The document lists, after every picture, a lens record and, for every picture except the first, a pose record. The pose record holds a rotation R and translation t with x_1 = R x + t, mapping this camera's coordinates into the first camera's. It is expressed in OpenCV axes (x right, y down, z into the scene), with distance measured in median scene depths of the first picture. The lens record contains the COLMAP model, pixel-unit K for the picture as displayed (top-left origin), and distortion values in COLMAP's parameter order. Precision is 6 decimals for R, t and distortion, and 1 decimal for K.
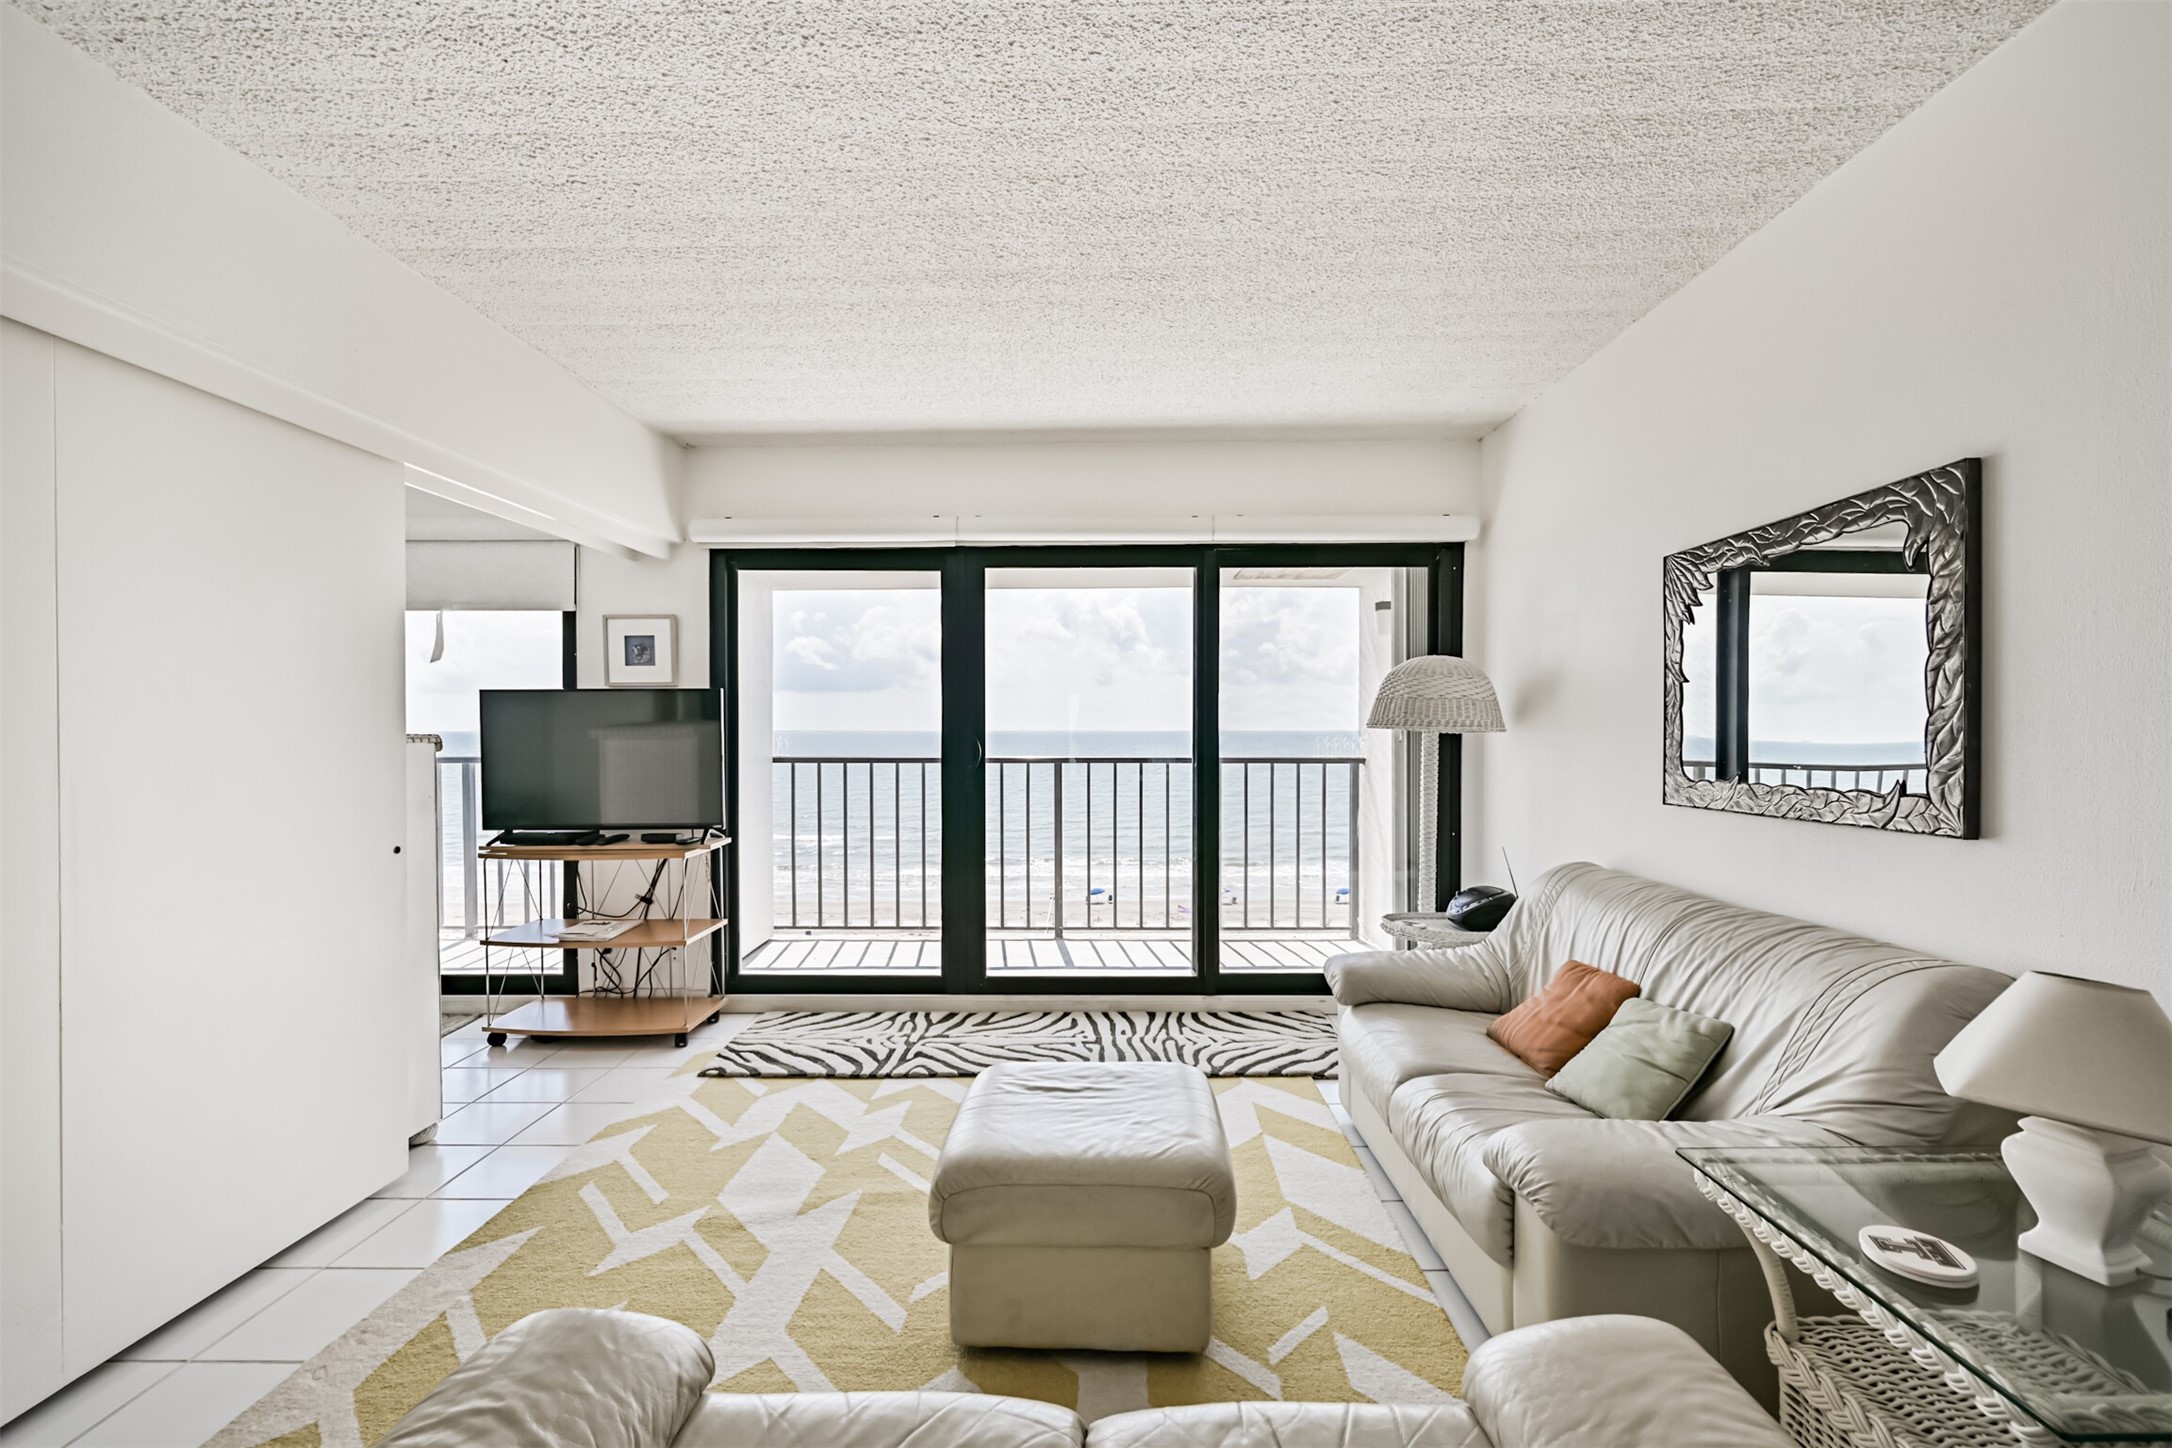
lens RADIAL K [[915.6, 0, 1091.3], [0, 915.6, 733.8], [0, 0, 1]] dist [-0.000178, 0.000208]
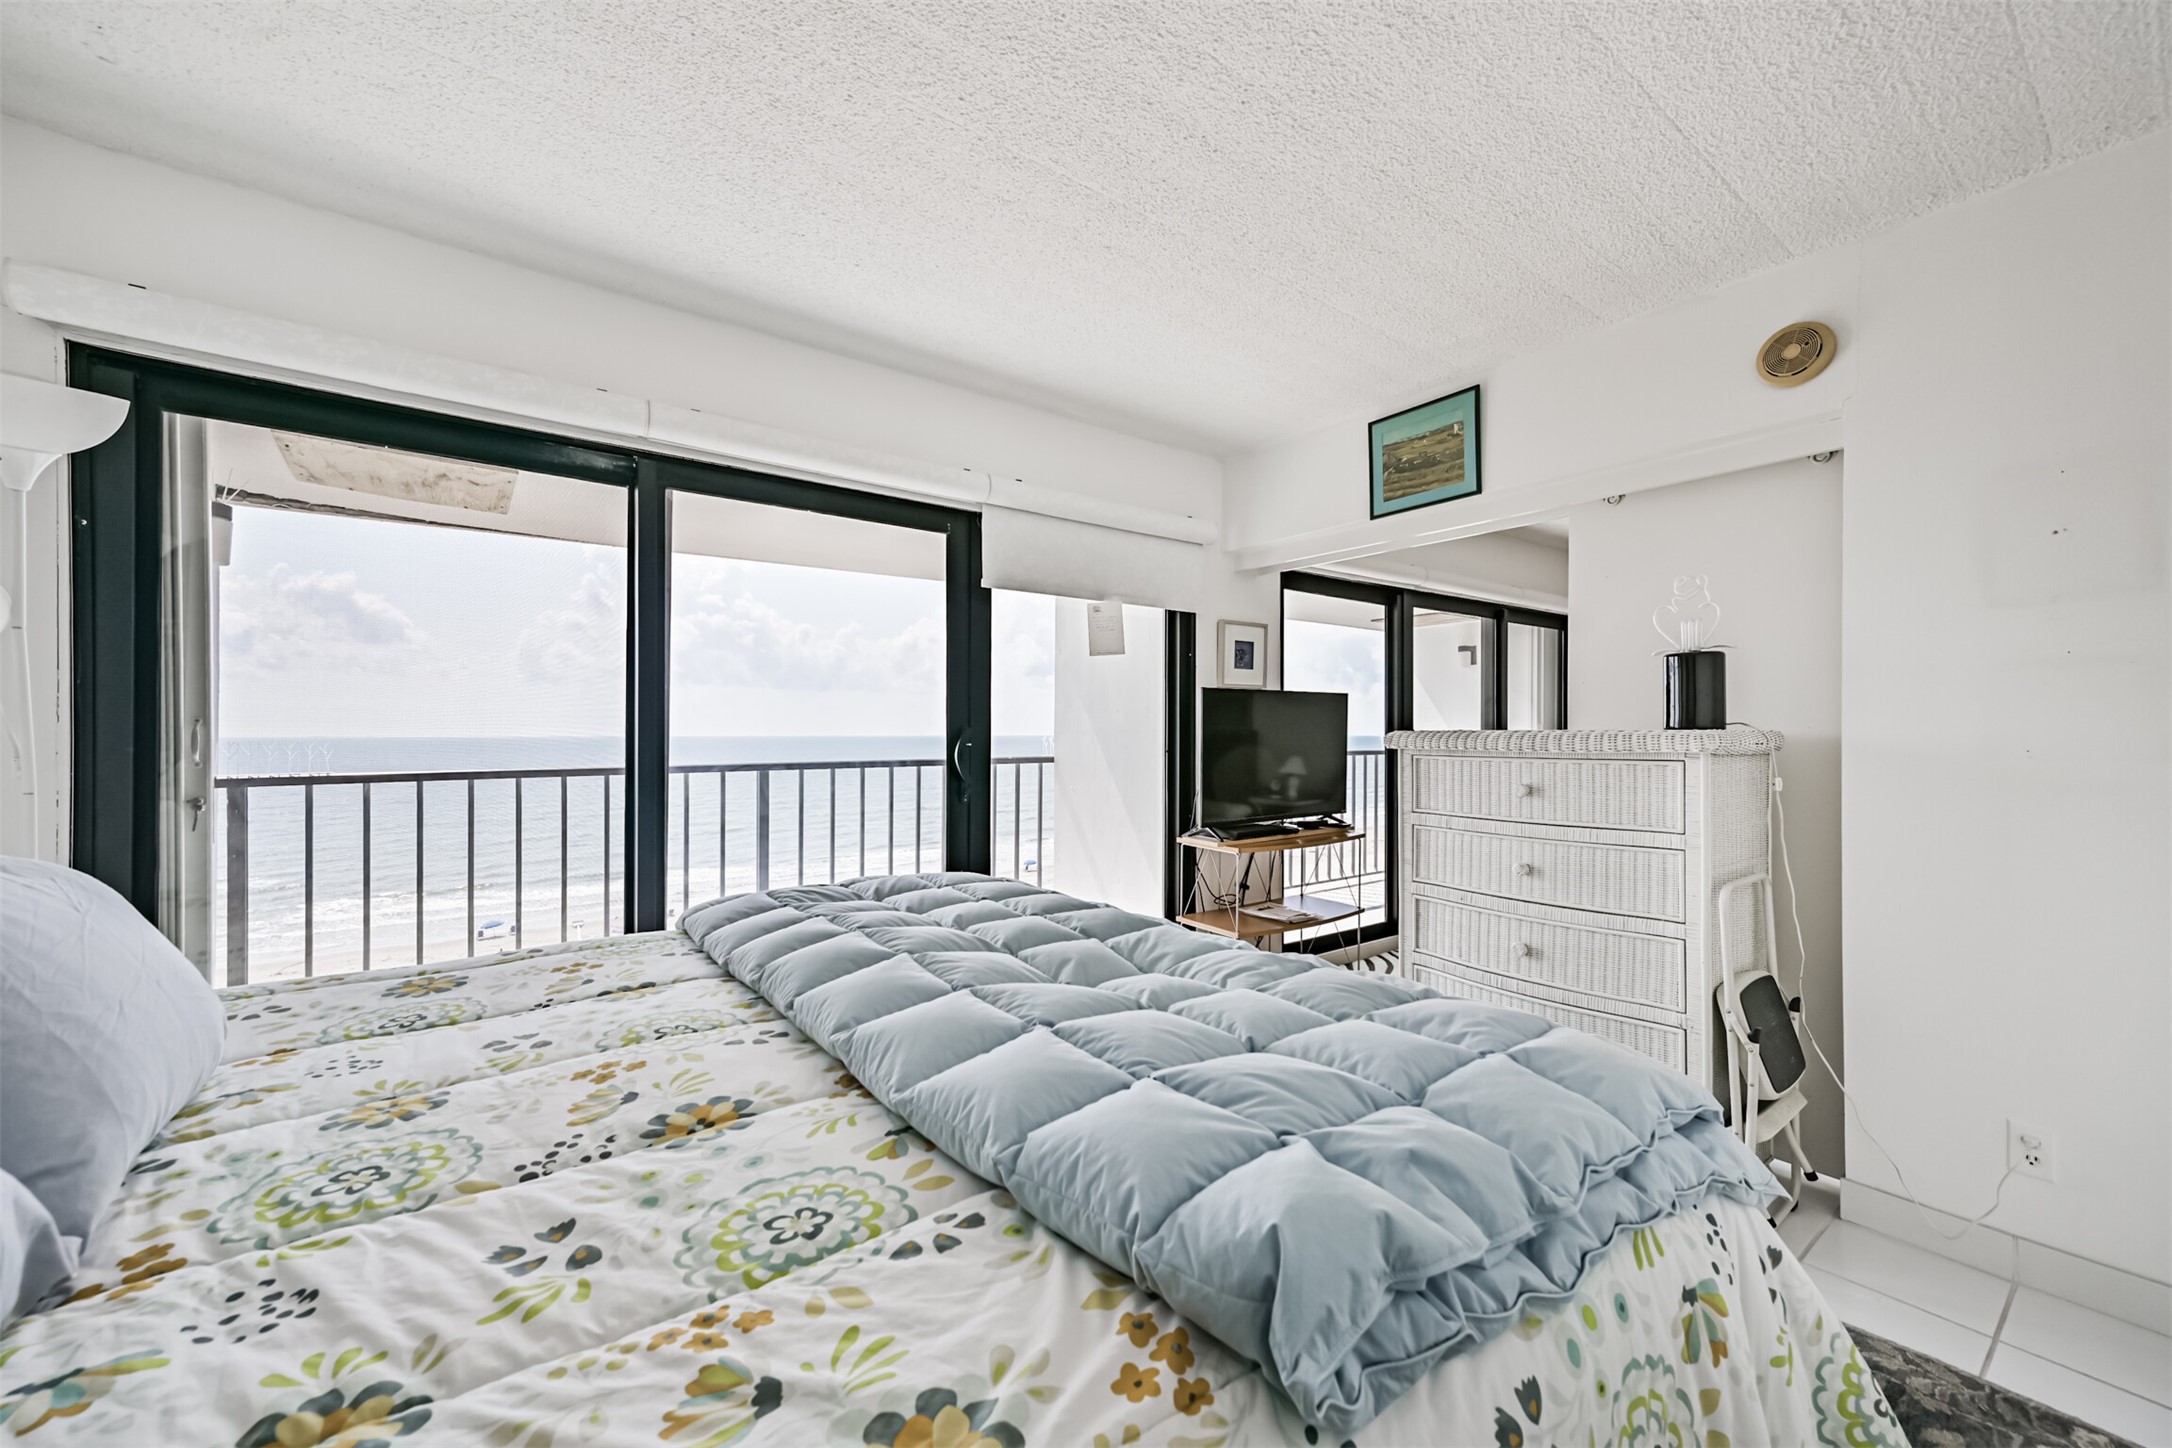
lens RADIAL K [[855.5, 0, 1086.0], [0, 855.5, 724.0], [0, 0, 1]] dist [0.000436, 0.000004]
pose [[0.791282, 0.003433, 0.611441, -1.279953], [0.008458, 0.999827, -0.016560, 0.005964], [-0.611392, 0.018275, 0.791117, 0.322125]]
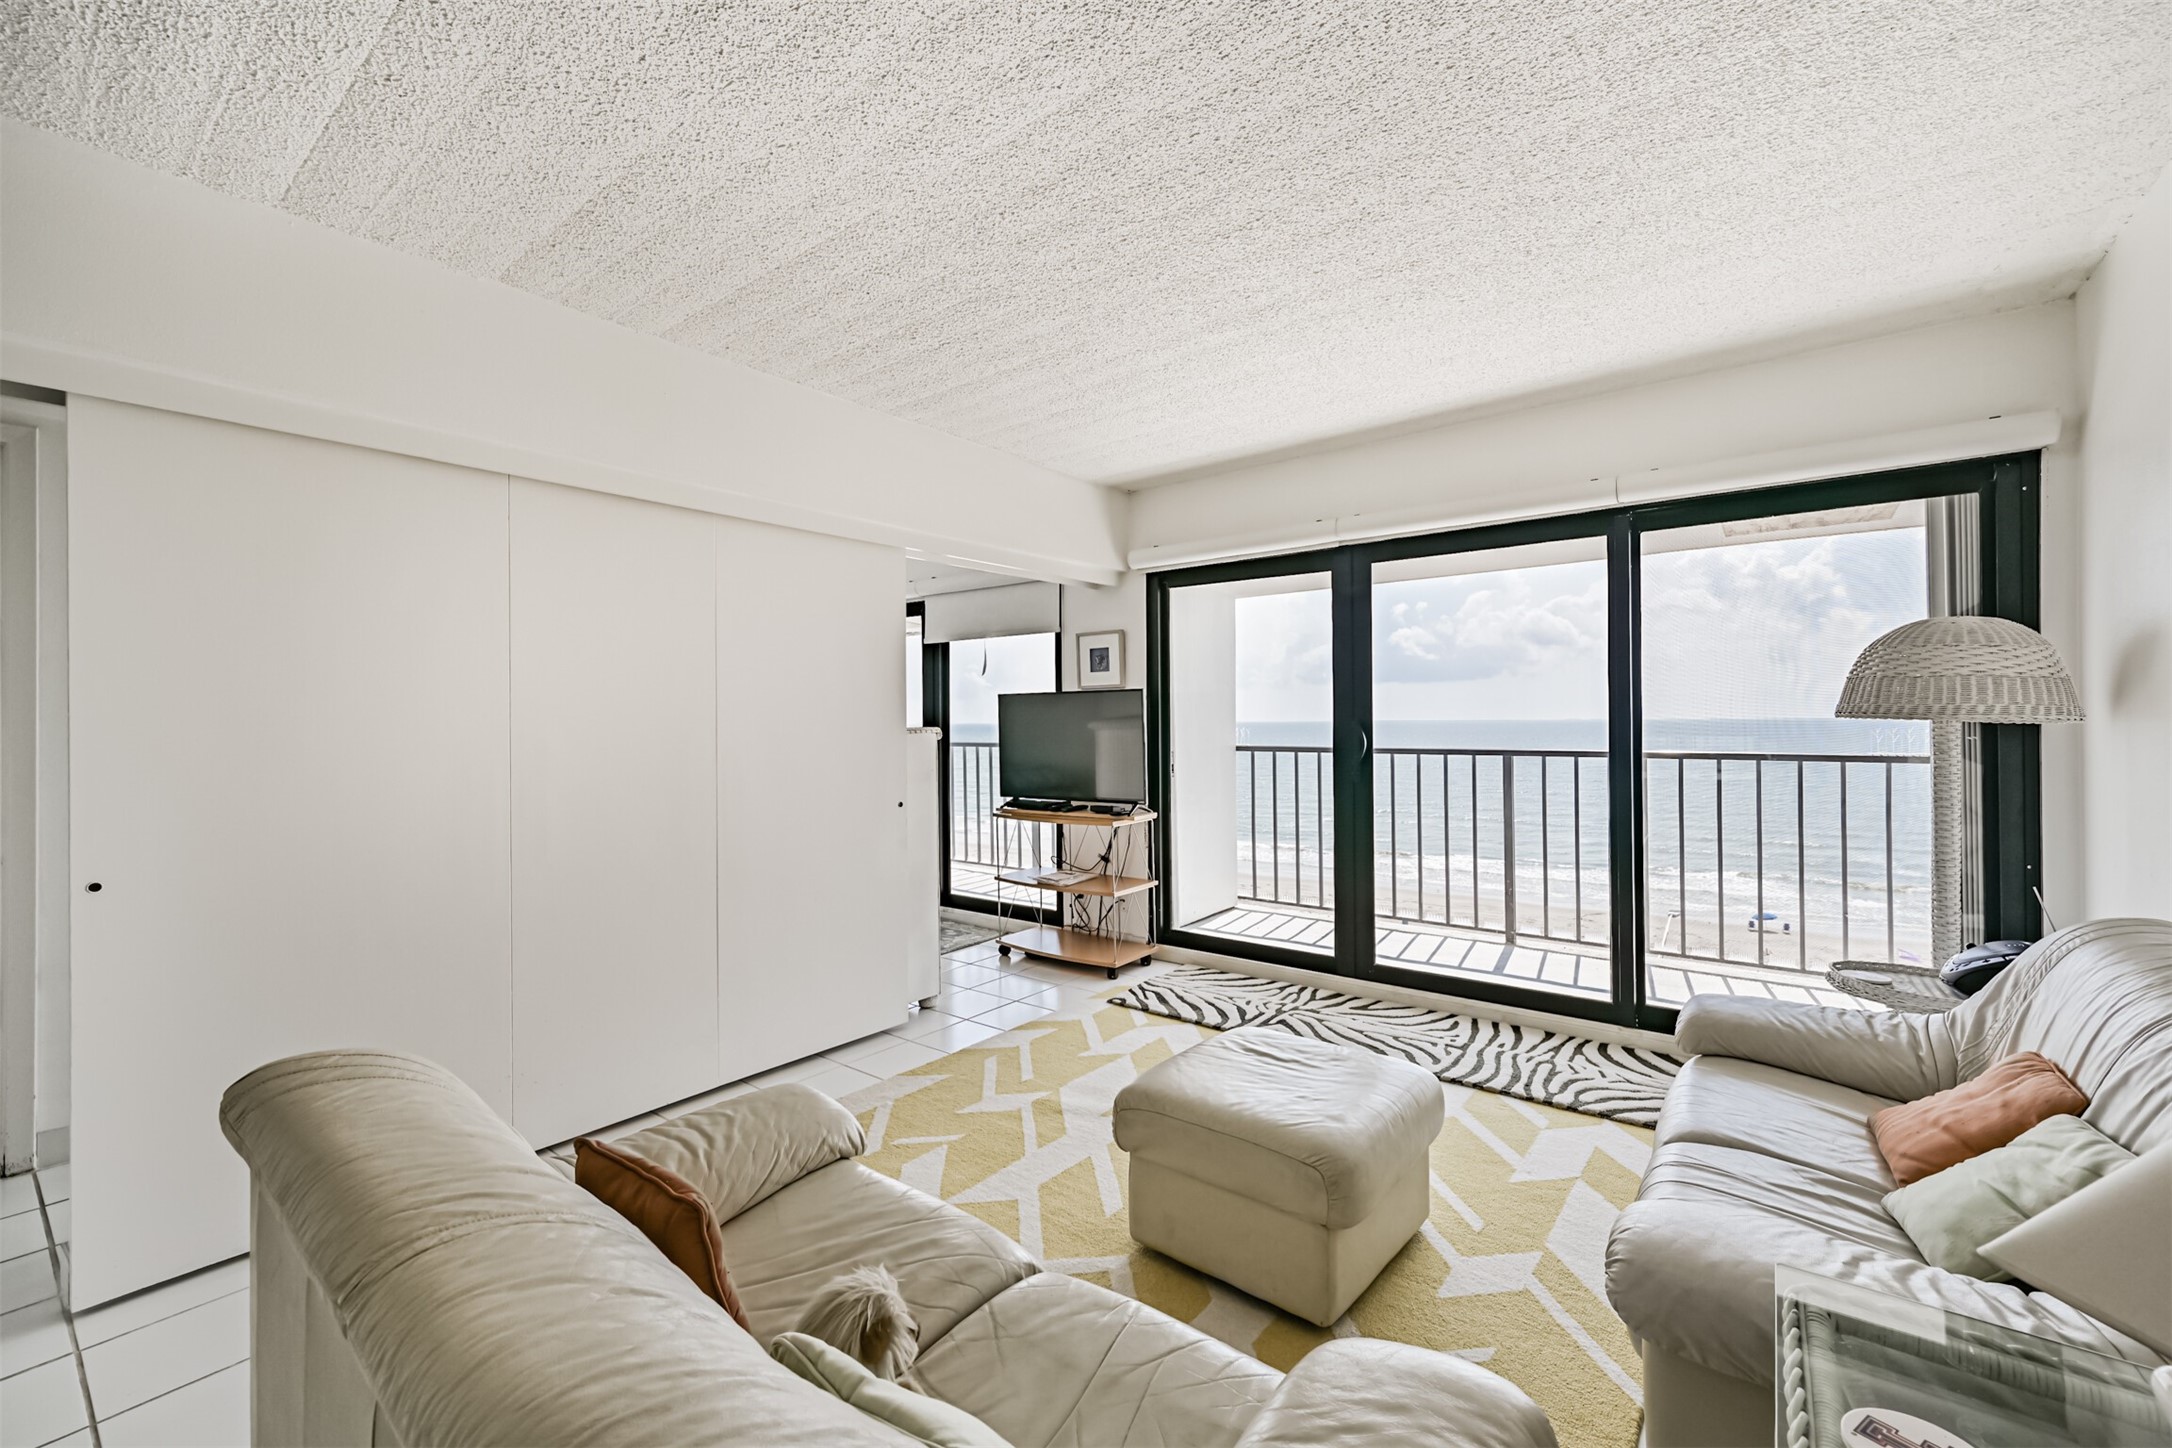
lens RADIAL K [[897.2, 0, 1087.1], [0, 897.2, 711.8], [0, 0, 1]] dist [0.000200, 0.000181]
pose [[0.790608, -0.011505, -0.612214, 0.252225], [0.003377, 0.999890, -0.014429, -0.001717], [0.612313, 0.009340, 0.790560, 0.015008]]
